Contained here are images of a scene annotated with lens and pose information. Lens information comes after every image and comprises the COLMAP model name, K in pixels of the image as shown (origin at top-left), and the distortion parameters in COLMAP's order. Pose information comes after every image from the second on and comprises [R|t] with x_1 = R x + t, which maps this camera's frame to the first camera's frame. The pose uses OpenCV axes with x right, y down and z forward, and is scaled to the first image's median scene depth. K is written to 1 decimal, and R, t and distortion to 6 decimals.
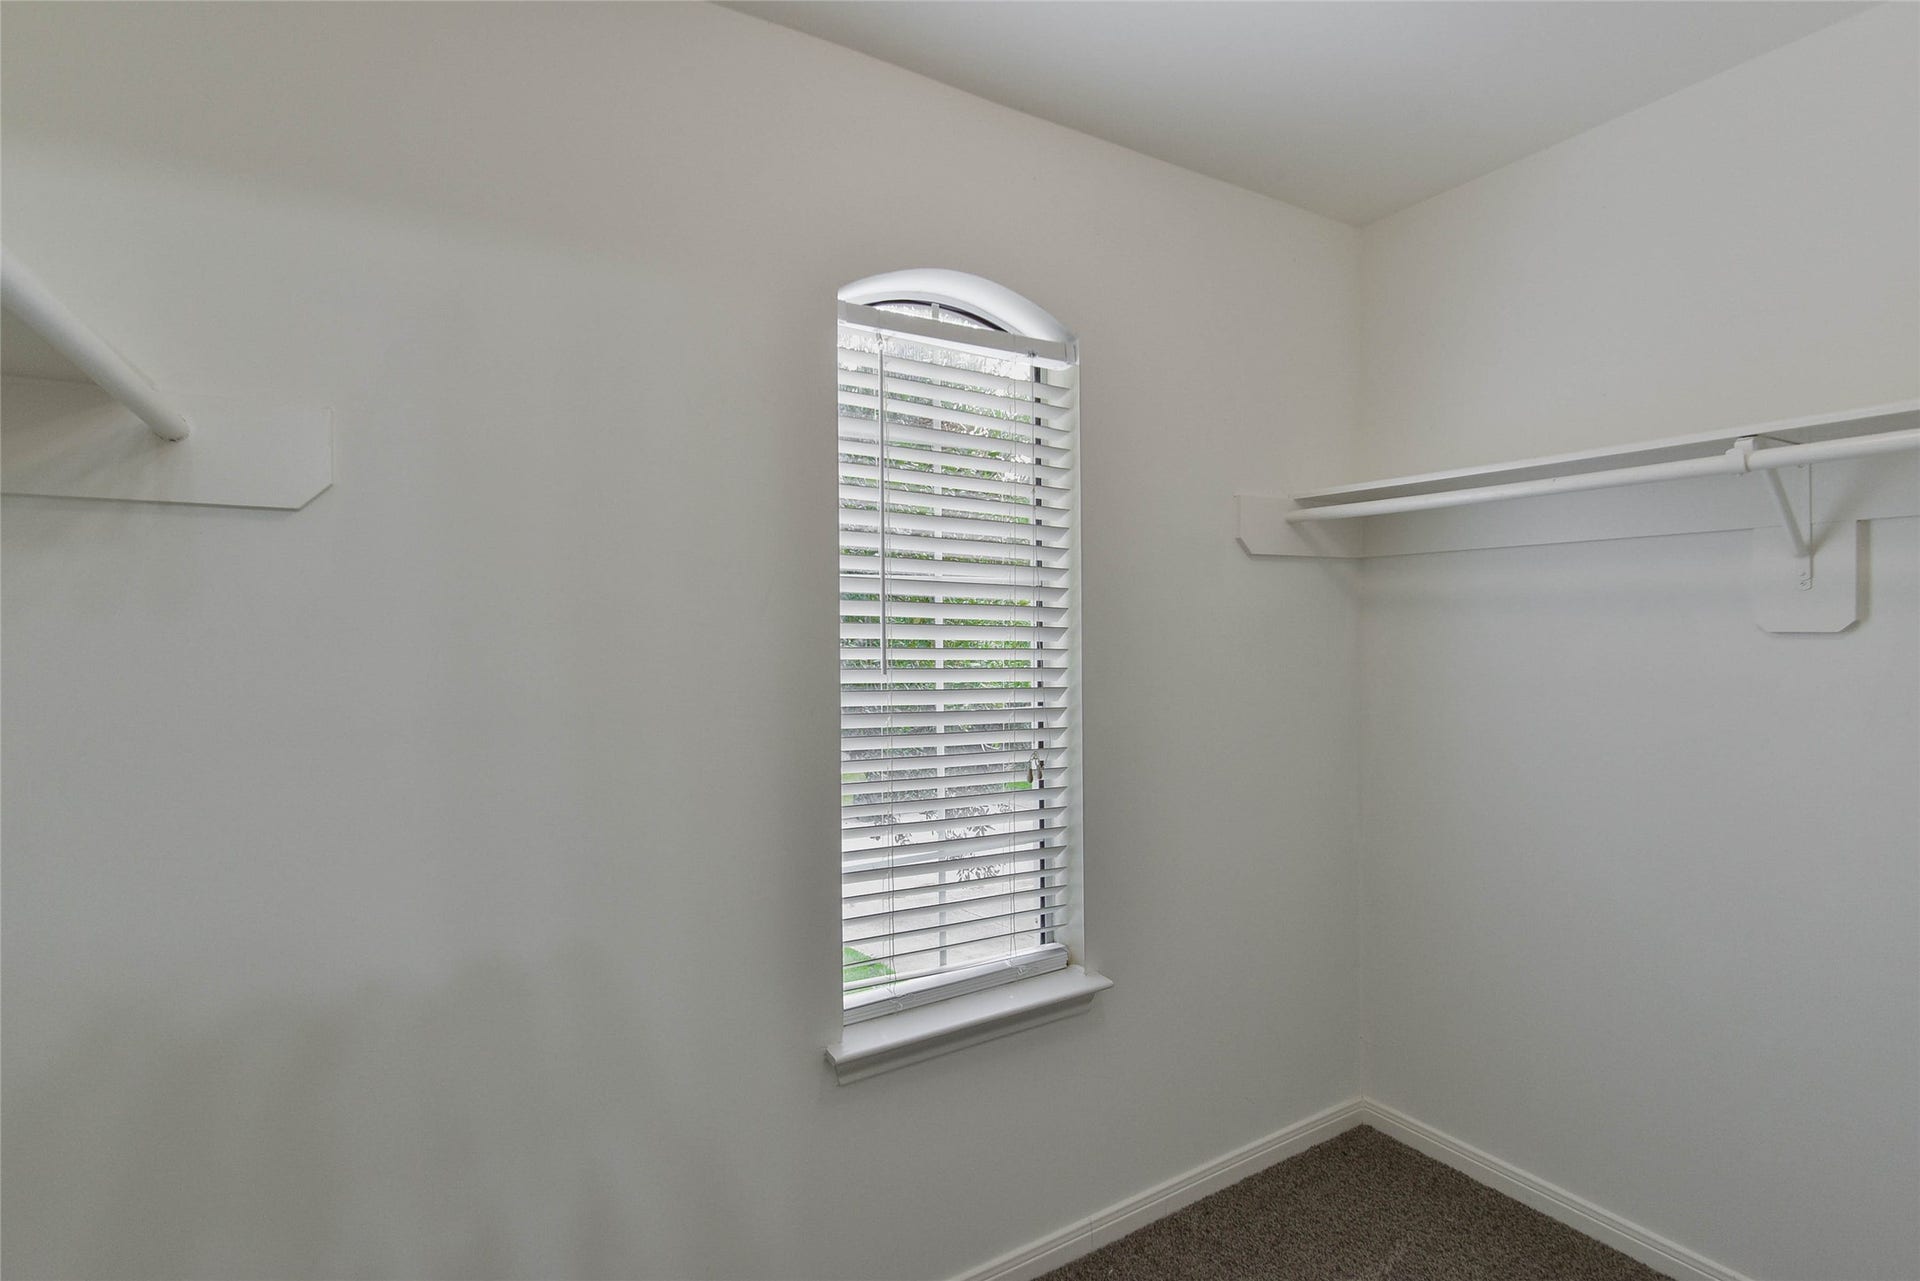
lens RADIAL K [[863.9, 0, 960.0], [0, 863.9, 640.5], [0, 0, 1]] dist [0.010257, -0.000203]
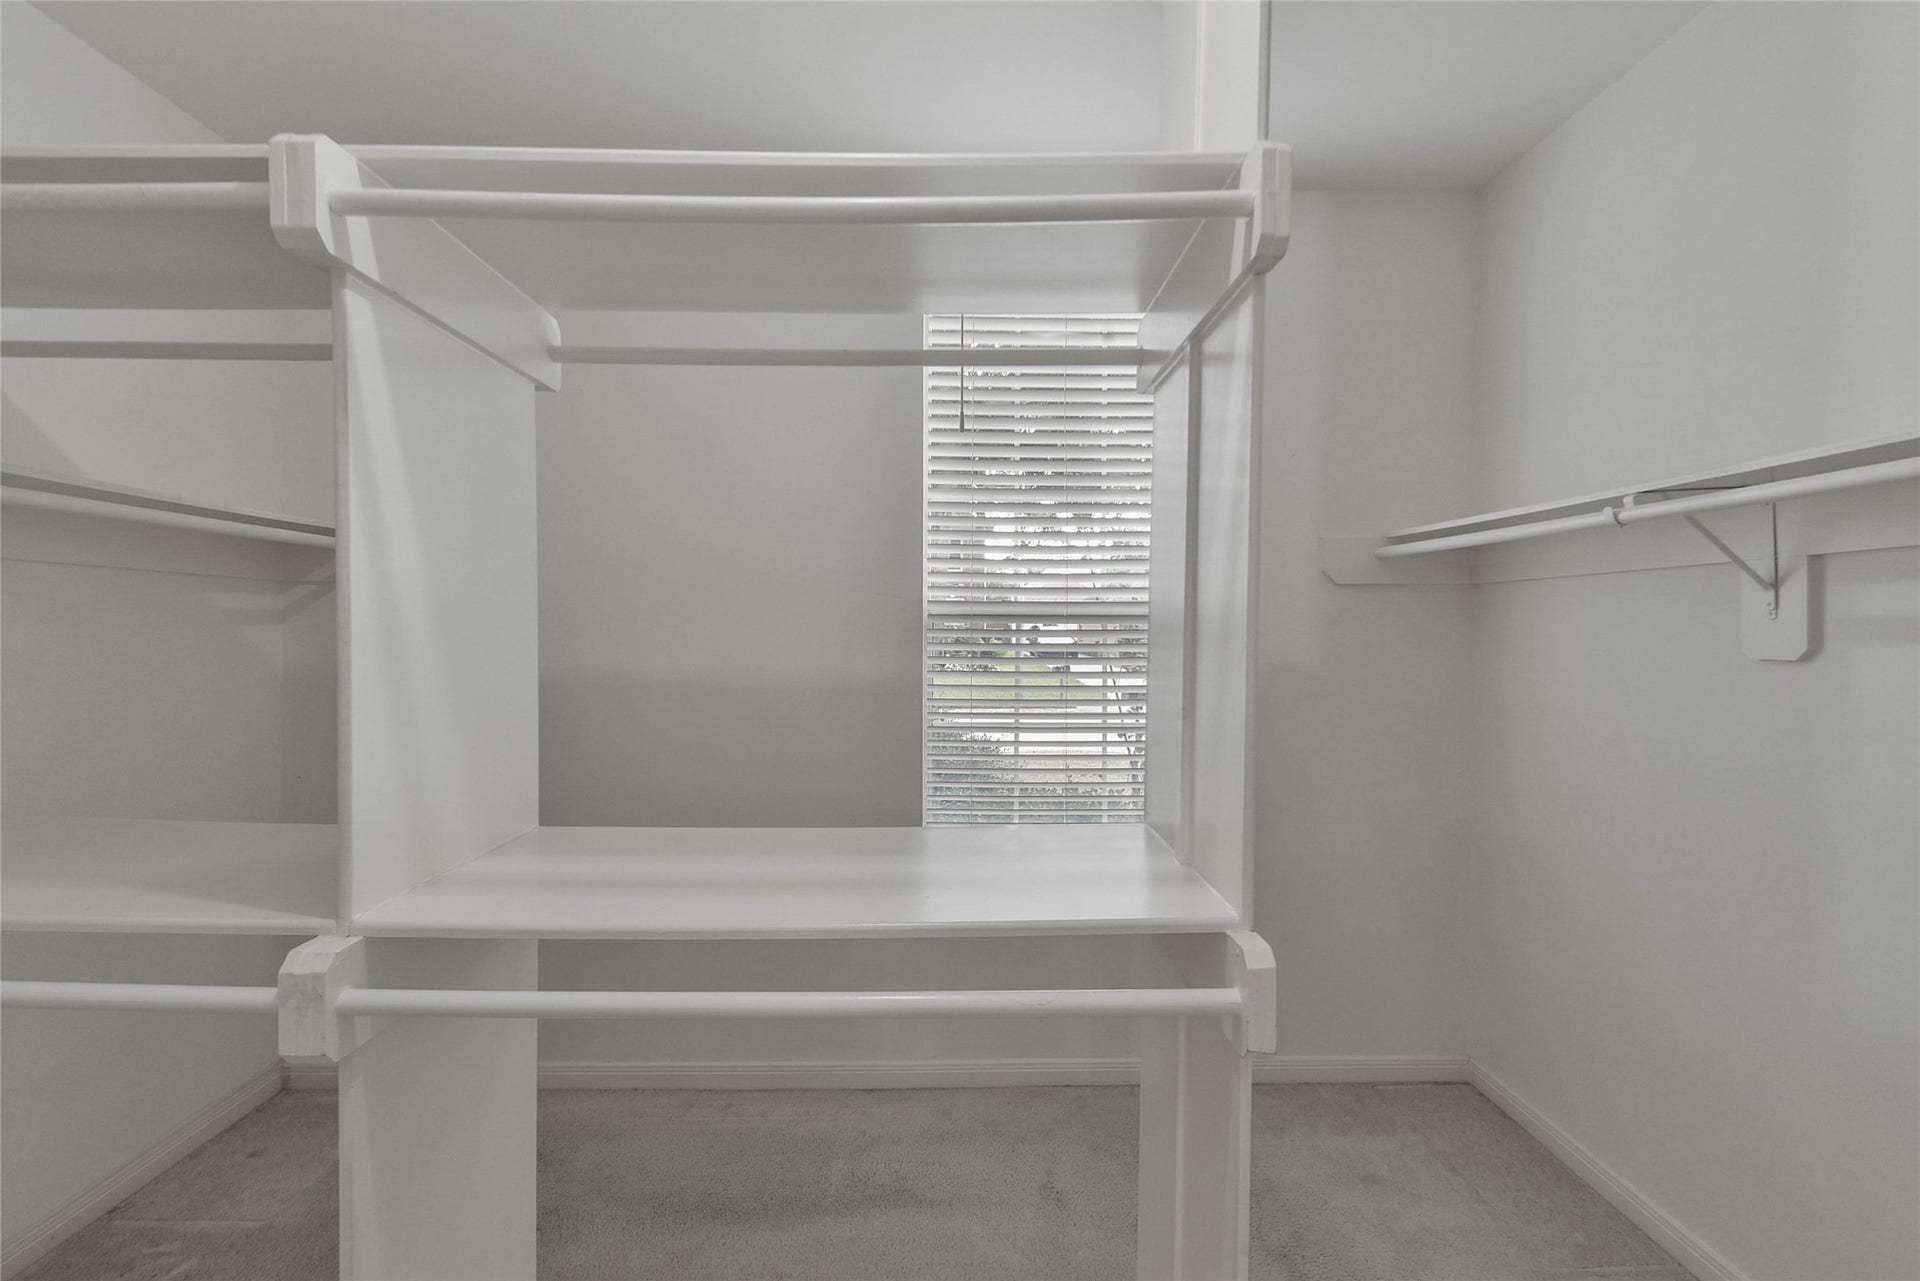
lens RADIAL K [[863.9, 0, 960.0], [0, 863.9, 640.5], [0, 0, 1]] dist [0.010257, -0.000203]
pose [[0.865240, -0.002731, -0.501350, 0.618949], [0.005194, 0.999980, 0.003518, -0.040658], [0.501330, -0.005648, 0.865237, -0.397006]]
